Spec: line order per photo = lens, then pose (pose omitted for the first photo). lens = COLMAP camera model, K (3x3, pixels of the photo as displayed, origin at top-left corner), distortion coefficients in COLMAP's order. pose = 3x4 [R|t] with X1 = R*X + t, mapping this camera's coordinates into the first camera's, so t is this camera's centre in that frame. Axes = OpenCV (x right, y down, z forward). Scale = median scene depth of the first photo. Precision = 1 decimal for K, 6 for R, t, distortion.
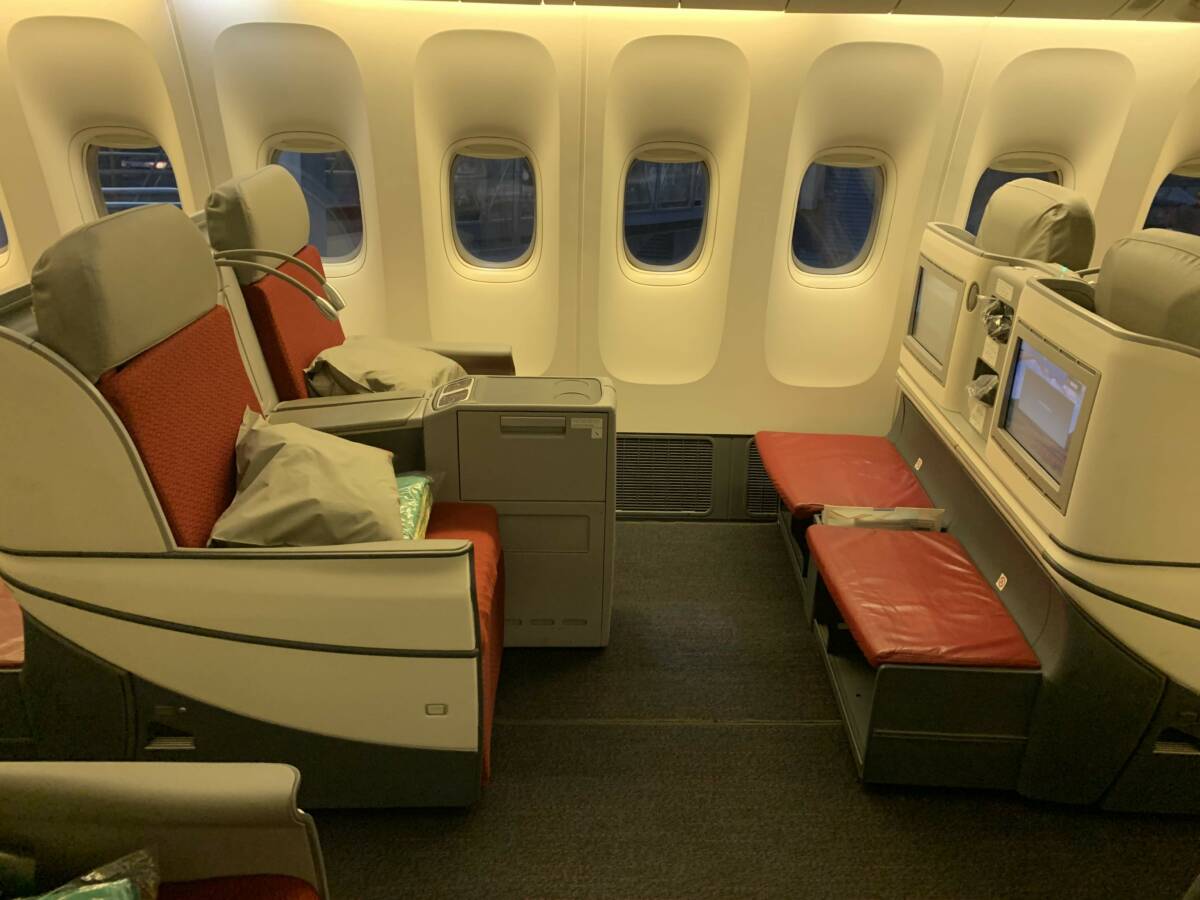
lens RADIAL K [[939.5, 0, 600.0], [0, 939.5, 450.0], [0, 0, 1]] dist [0.037976, -0.004987]
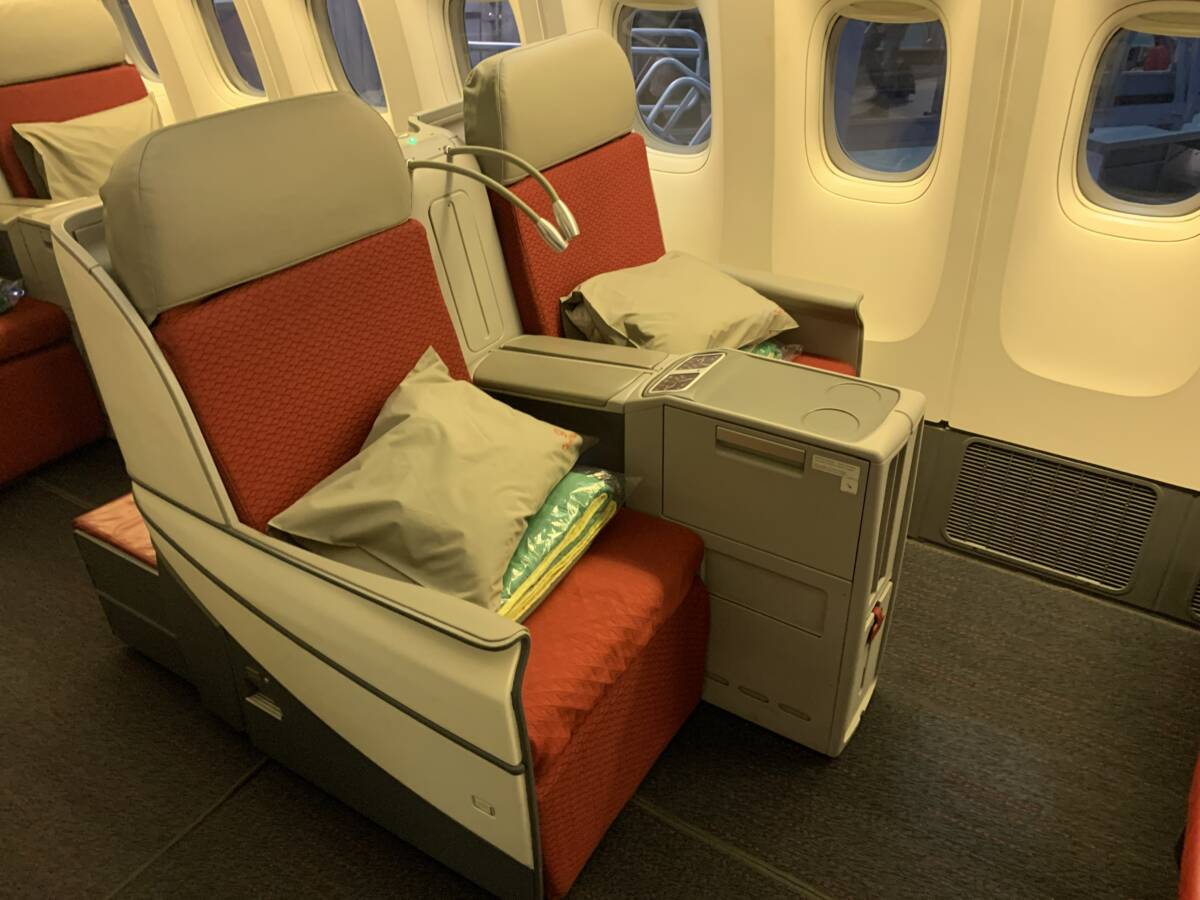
lens RADIAL K [[903.9, 0, 602.2], [0, 903.9, 473.8], [0, 0, 1]] dist [0.055550, -0.132634]
pose [[0.811228, 0.268291, -0.519547, 0.181270], [-0.165036, 0.957455, 0.236734, -0.145778], [0.560957, -0.106301, 0.820992, 0.399673]]
